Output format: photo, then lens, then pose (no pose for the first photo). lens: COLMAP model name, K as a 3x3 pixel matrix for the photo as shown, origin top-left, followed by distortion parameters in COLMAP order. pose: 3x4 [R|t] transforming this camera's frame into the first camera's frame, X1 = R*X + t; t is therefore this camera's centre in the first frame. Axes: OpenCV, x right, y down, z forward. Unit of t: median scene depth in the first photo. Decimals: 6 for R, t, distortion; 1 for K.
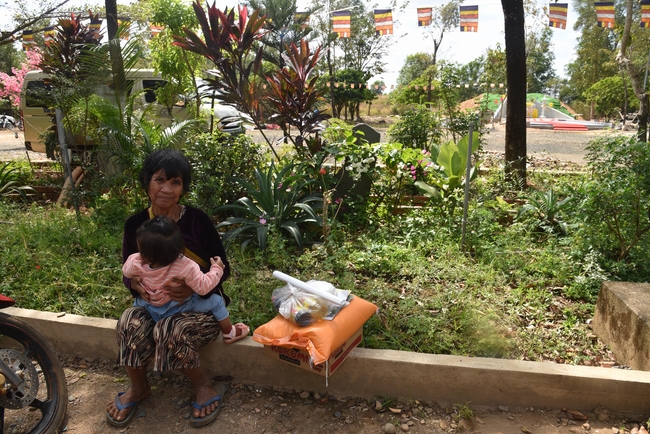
lens RADIAL K [[451.6, 0, 323.5], [0, 451.6, 225.6], [0, 0, 1]] dist [-0.106768, 0.064809]
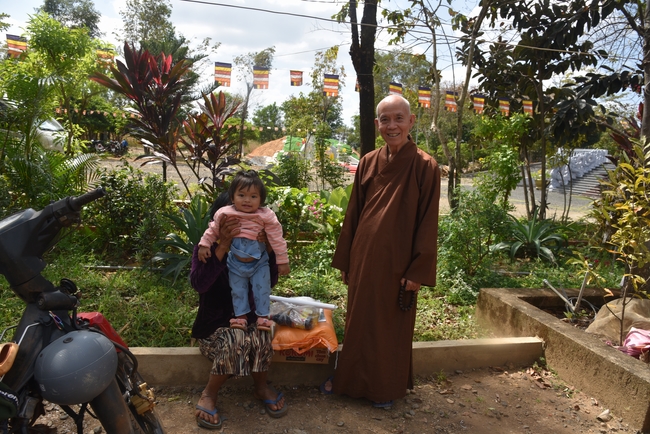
lens RADIAL K [[451.6, 0, 323.5], [0, 451.6, 225.6], [0, 0, 1]] dist [-0.106768, 0.064809]
pose [[0.901084, 0.006493, 0.433596, -0.216742], [0.026800, 0.997143, -0.070627, 0.002067], [-0.432816, 0.075261, 0.898335, -0.068607]]
